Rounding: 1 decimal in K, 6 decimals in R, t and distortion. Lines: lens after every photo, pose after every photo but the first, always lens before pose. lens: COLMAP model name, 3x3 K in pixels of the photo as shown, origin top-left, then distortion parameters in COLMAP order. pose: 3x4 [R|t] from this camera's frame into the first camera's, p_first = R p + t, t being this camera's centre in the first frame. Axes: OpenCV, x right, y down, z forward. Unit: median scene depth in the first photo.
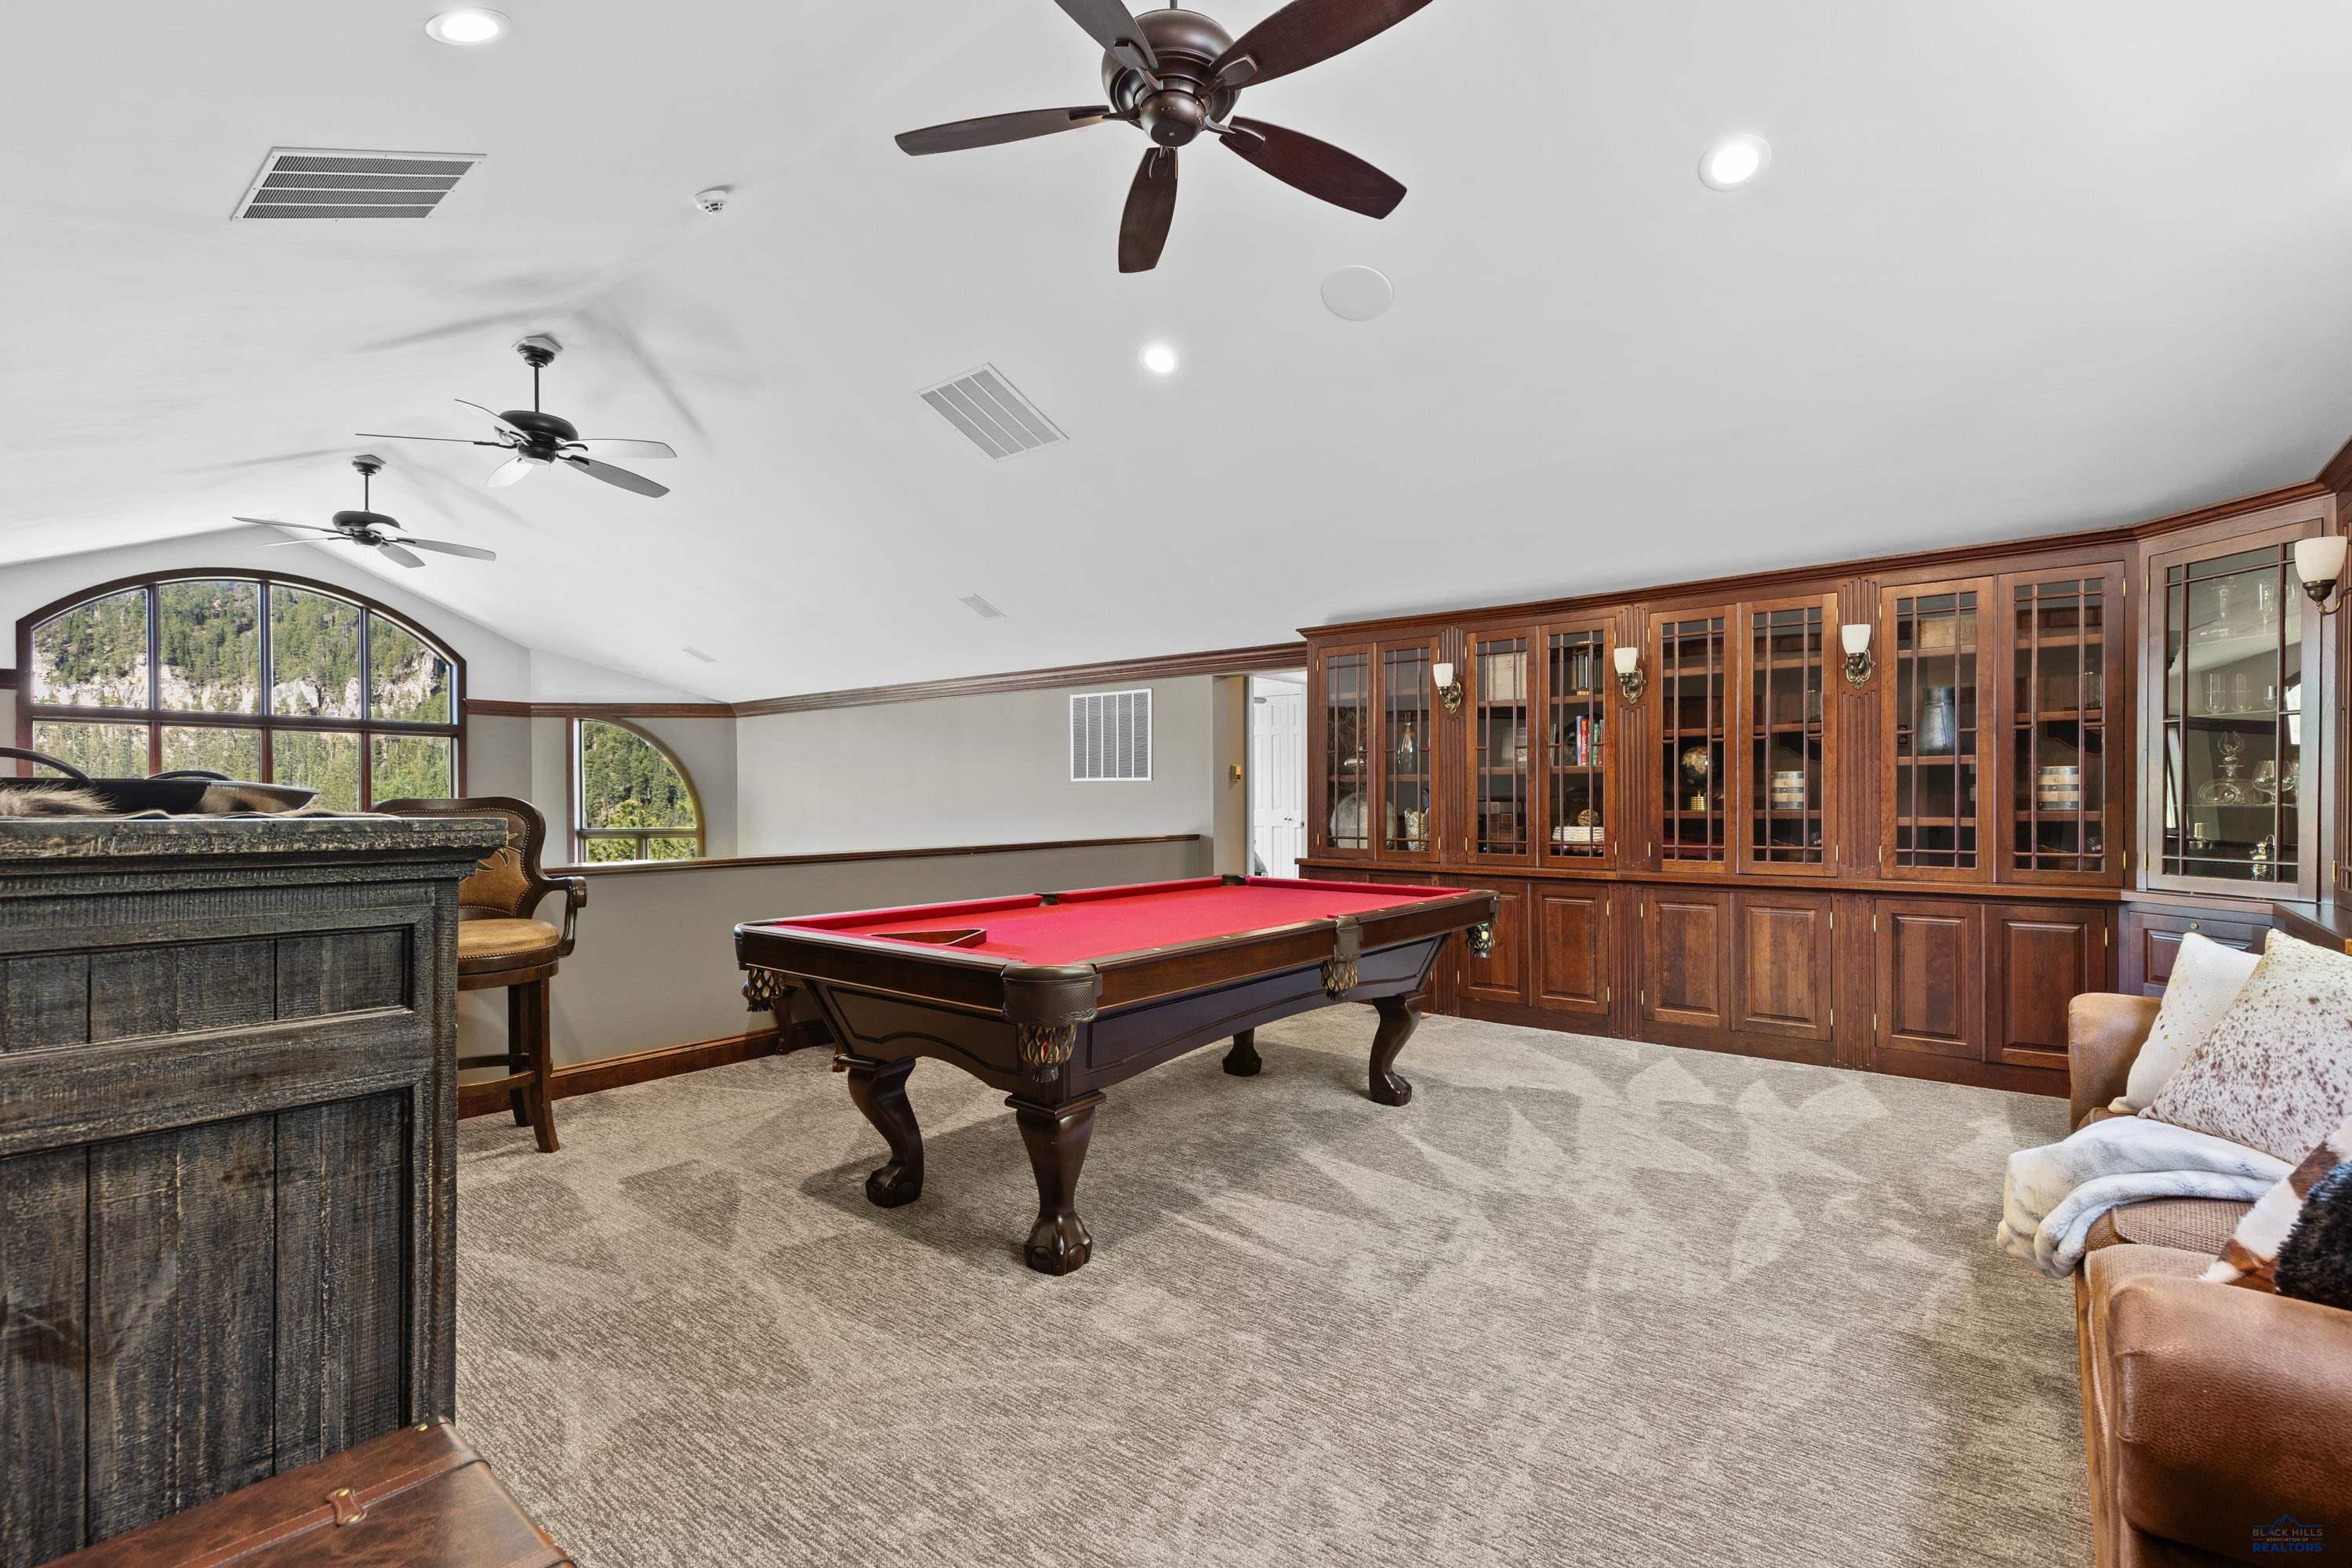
lens RADIAL K [[1067.0, 0, 1177.9], [0, 1067.0, 796.8], [0, 0, 1]] dist [-0.000810, -0.000939]
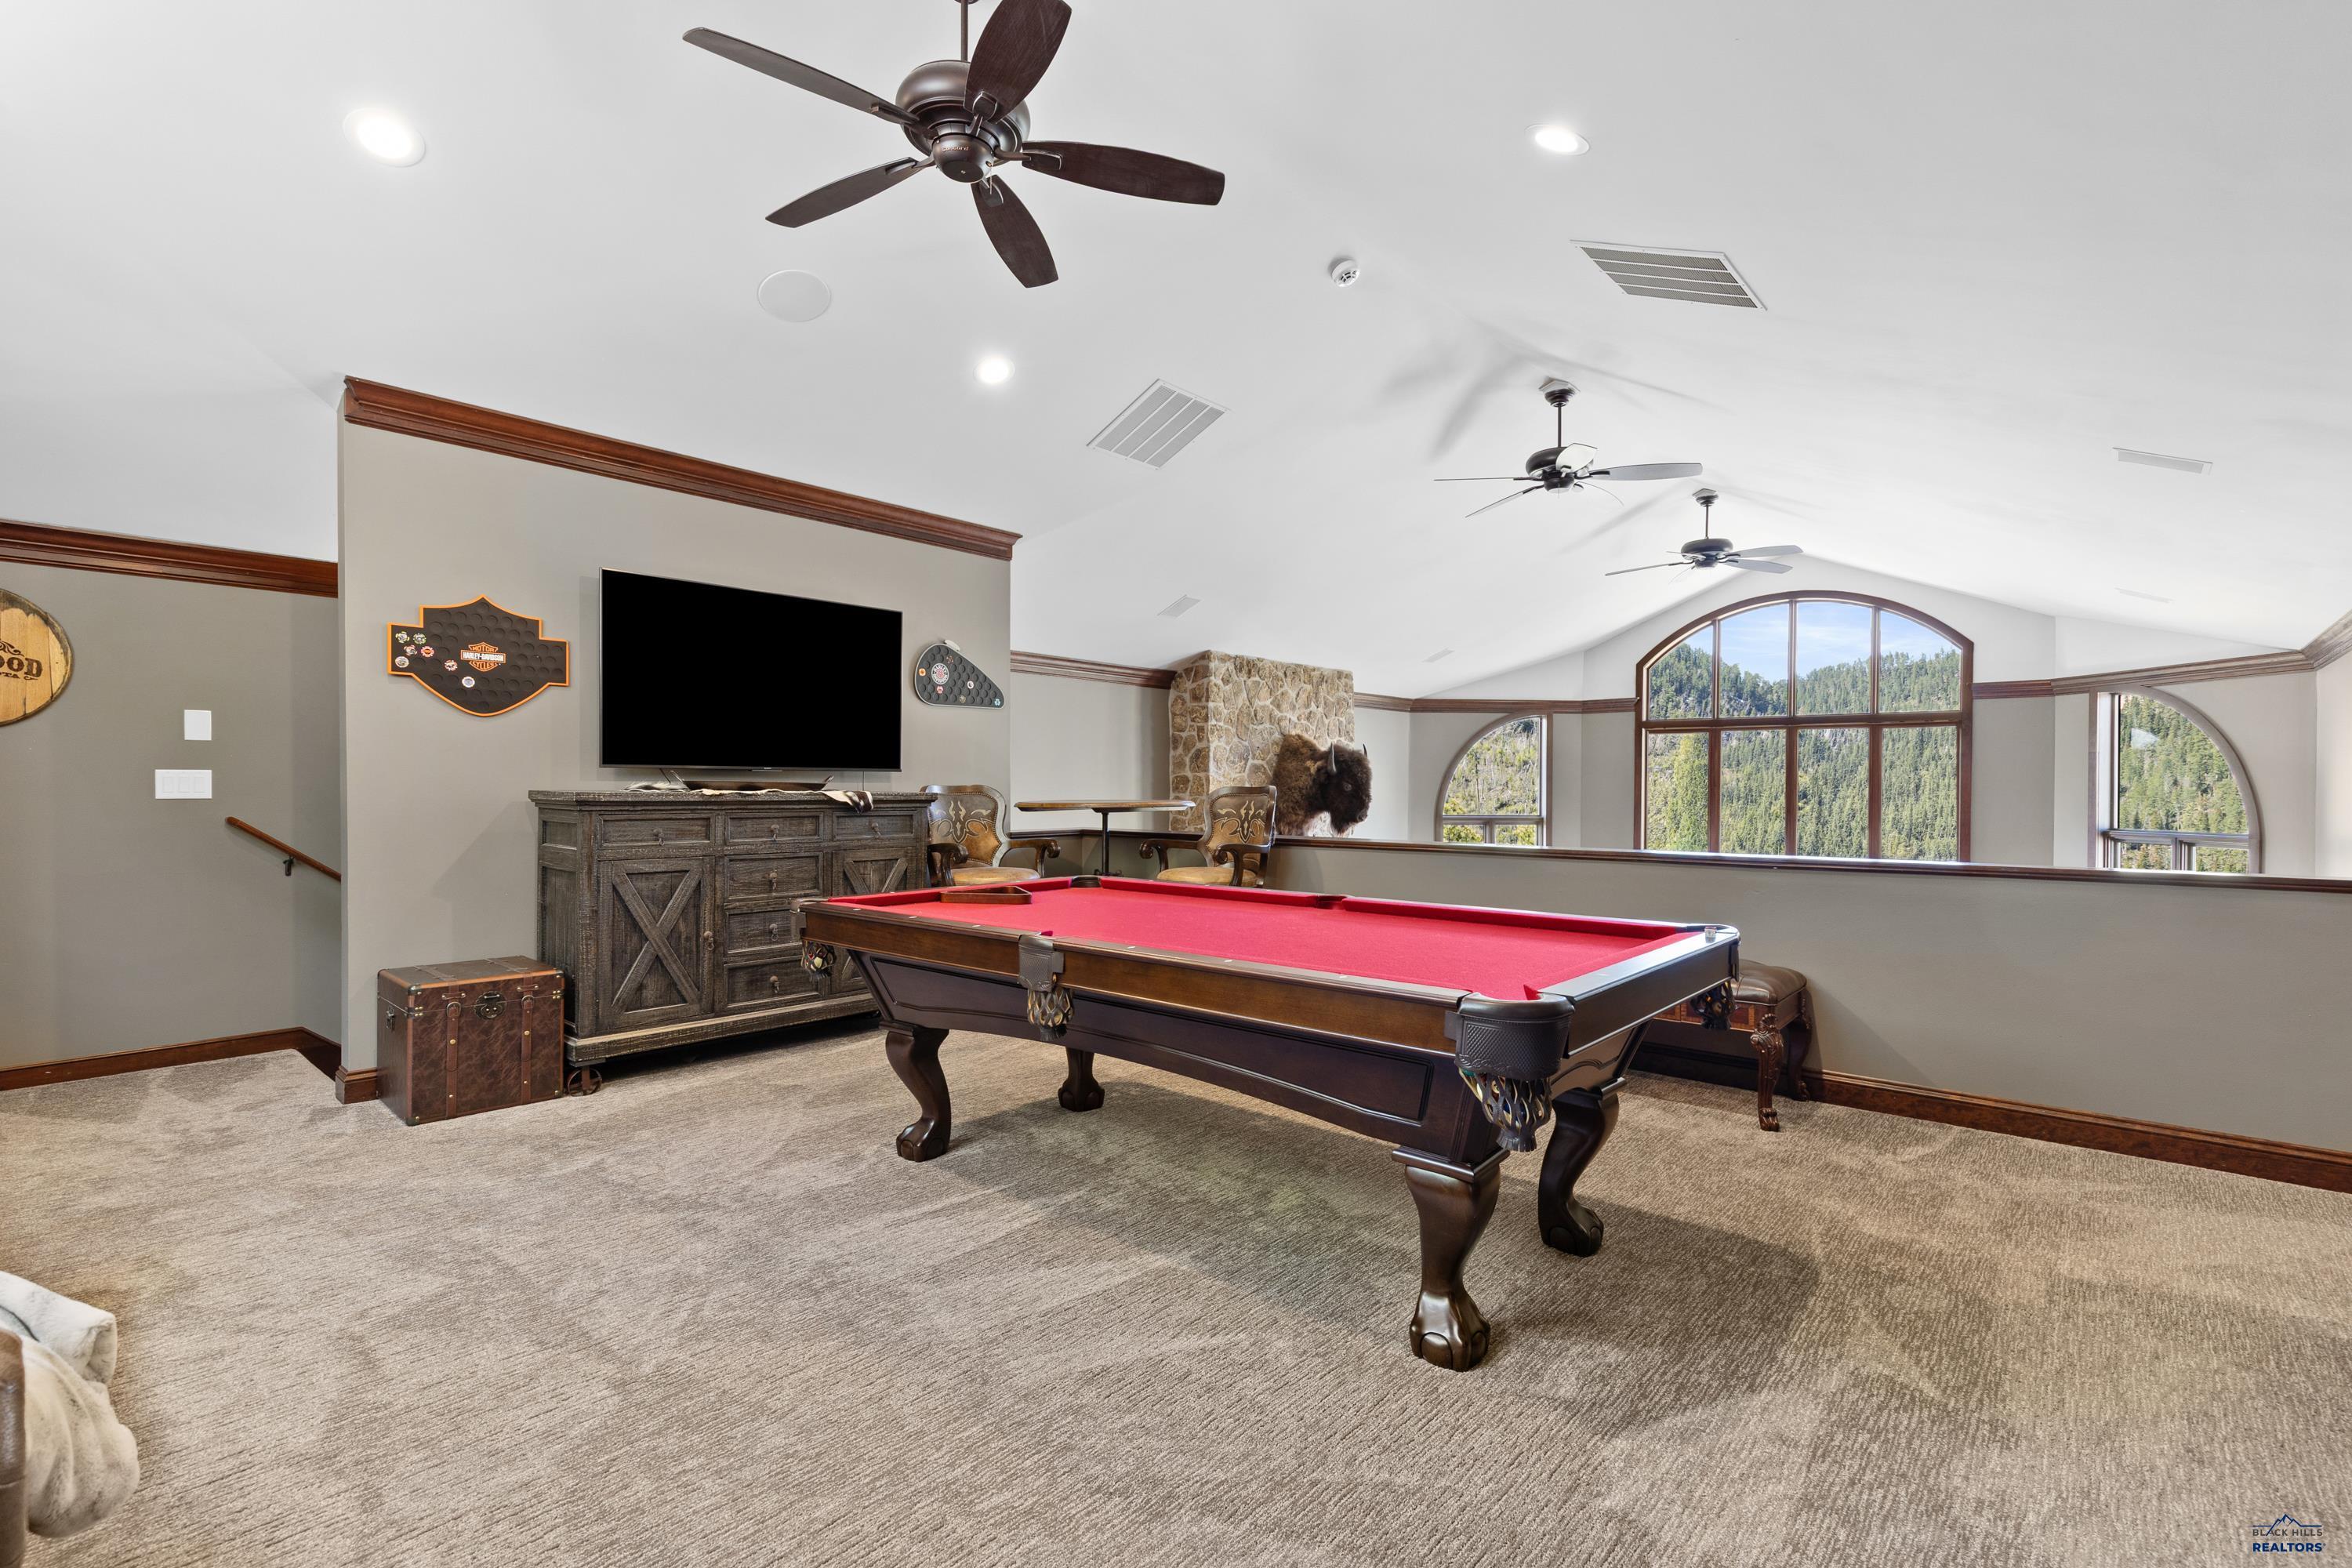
lens RADIAL K [[1067.0, 0, 1177.9], [0, 1067.0, 796.8], [0, 0, 1]] dist [-0.000810, -0.000939]
pose [[-0.003453, 0.002724, -0.999990, 0.365831], [0.005067, 0.999984, 0.002706, 0.002317], [0.999981, -0.005057, -0.003467, 0.416871]]
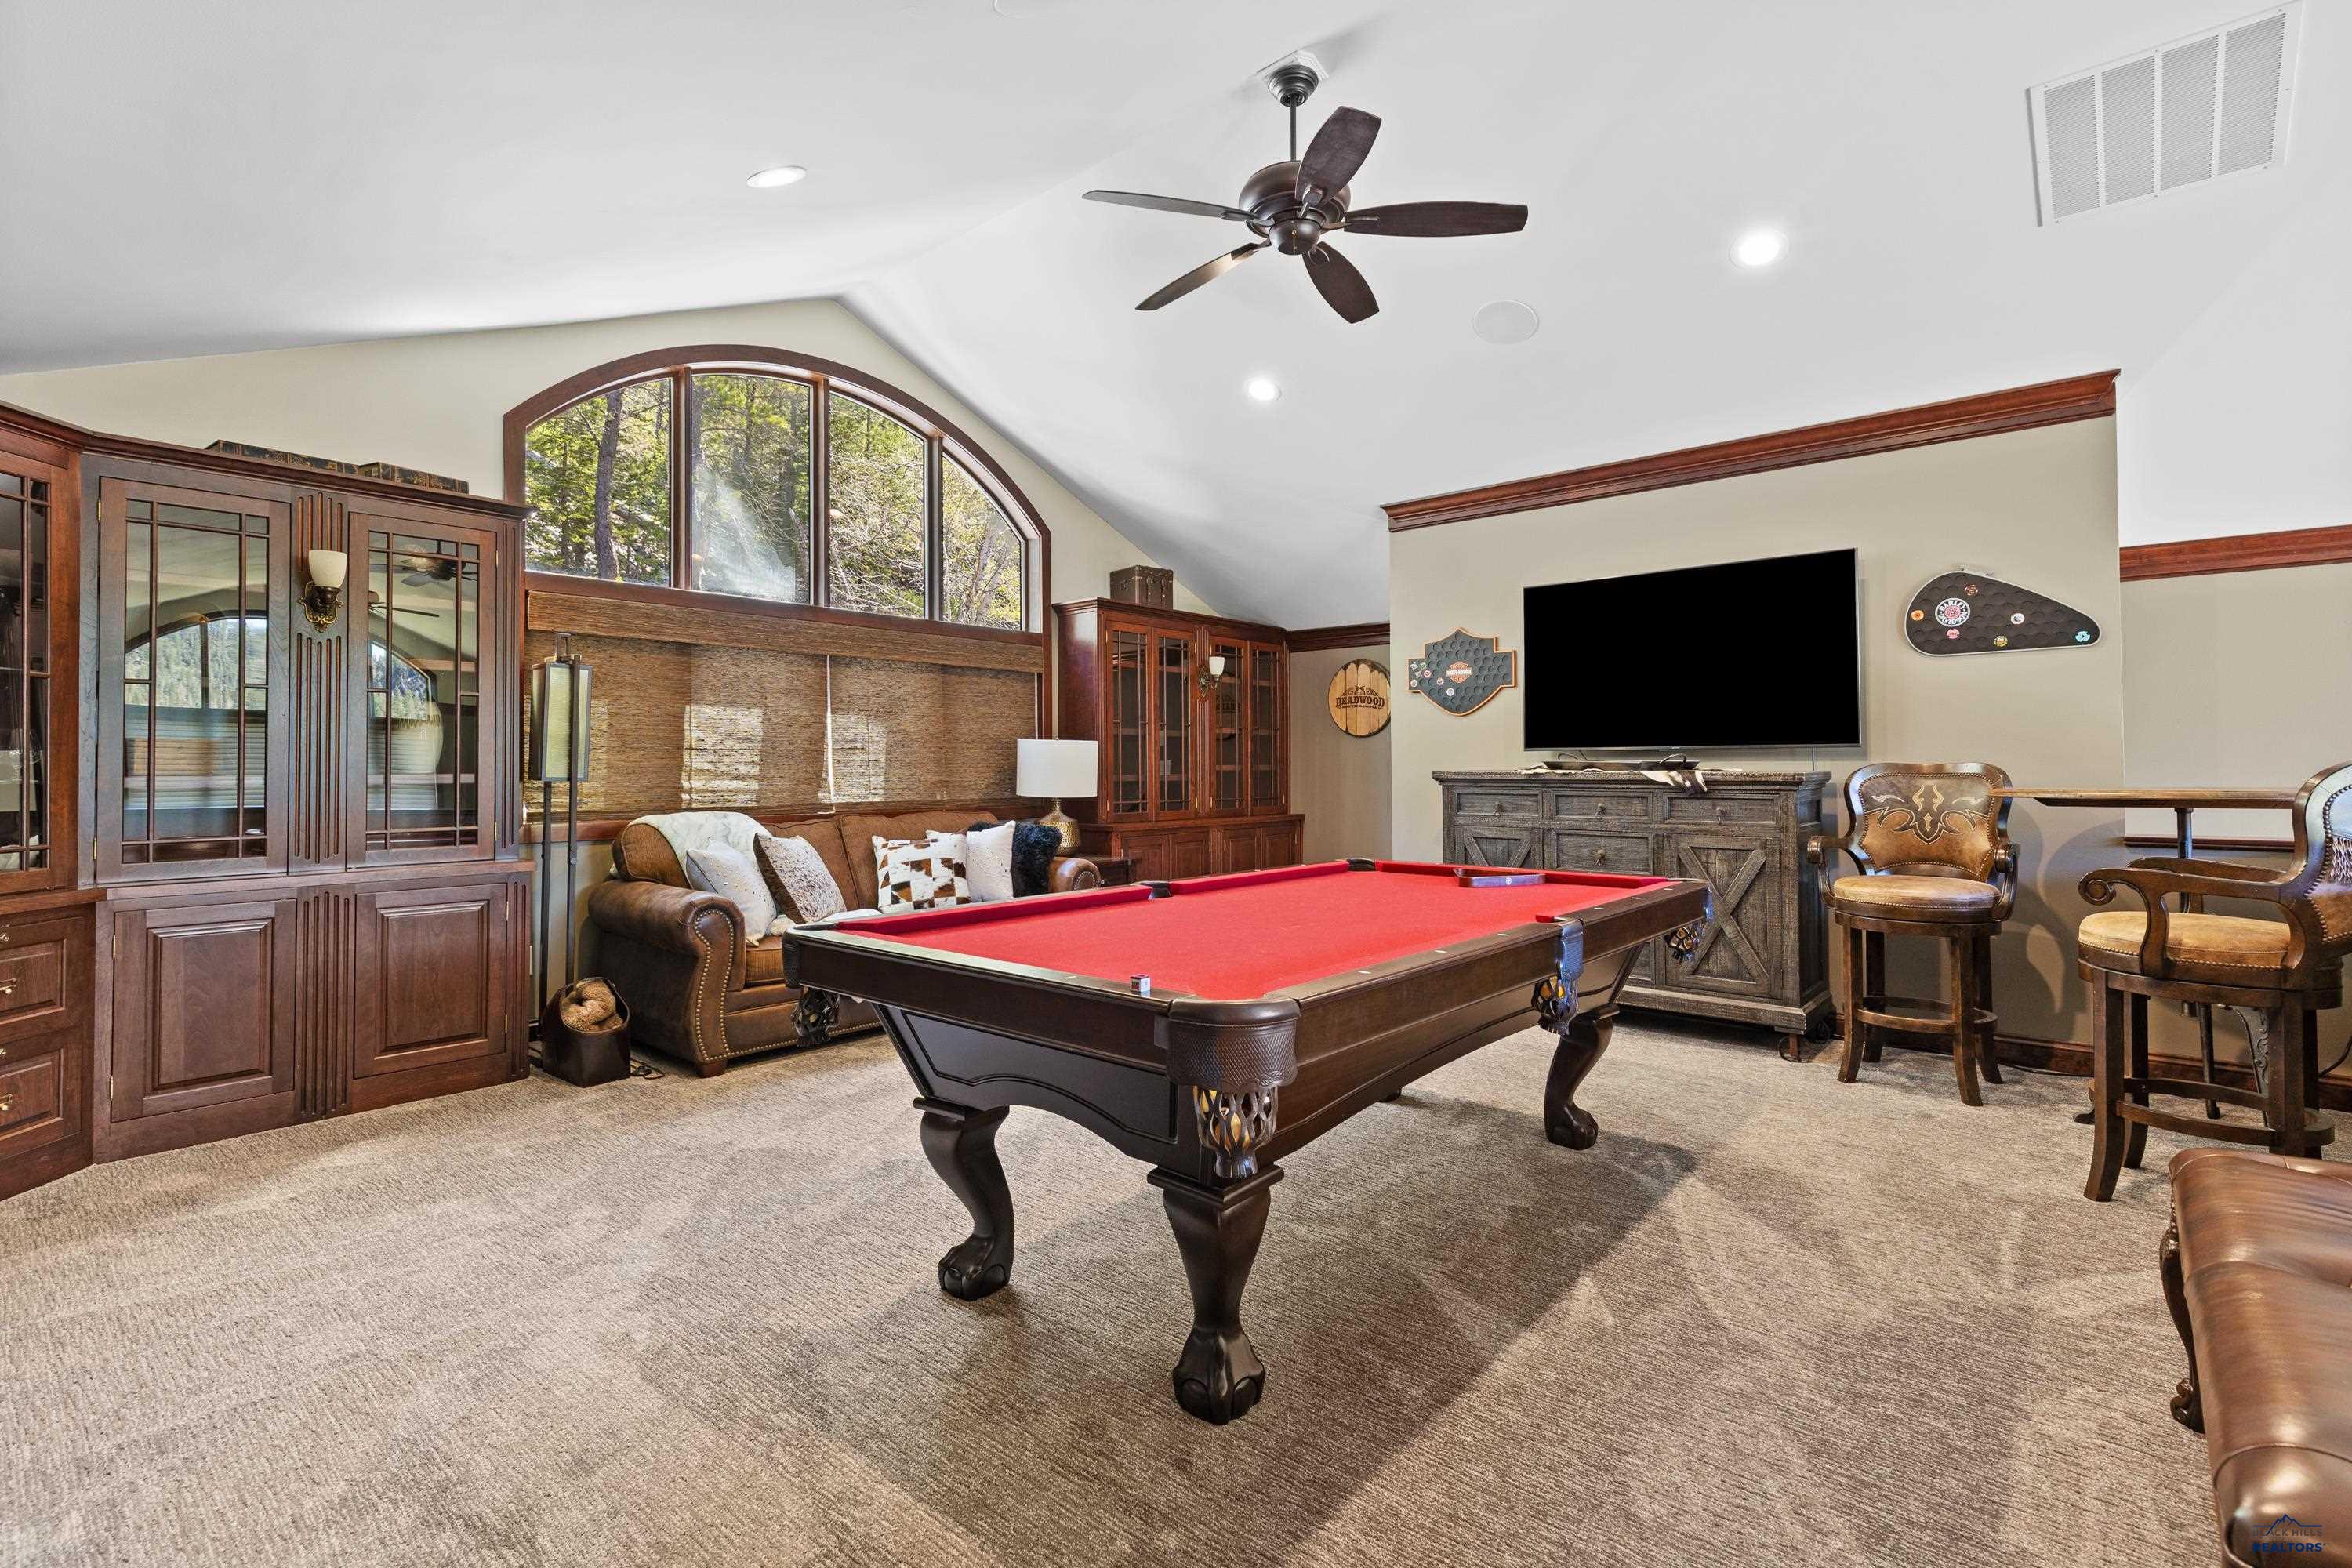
lens RADIAL K [[1067.0, 0, 1177.9], [0, 1067.0, 796.8], [0, 0, 1]] dist [-0.000810, -0.000939]
pose [[-0.999941, 0.002363, 0.010559, 0.044810], [0.002655, 0.999610, 0.027808, -0.002957], [-0.010489, 0.027835, -0.999558, 0.775720]]
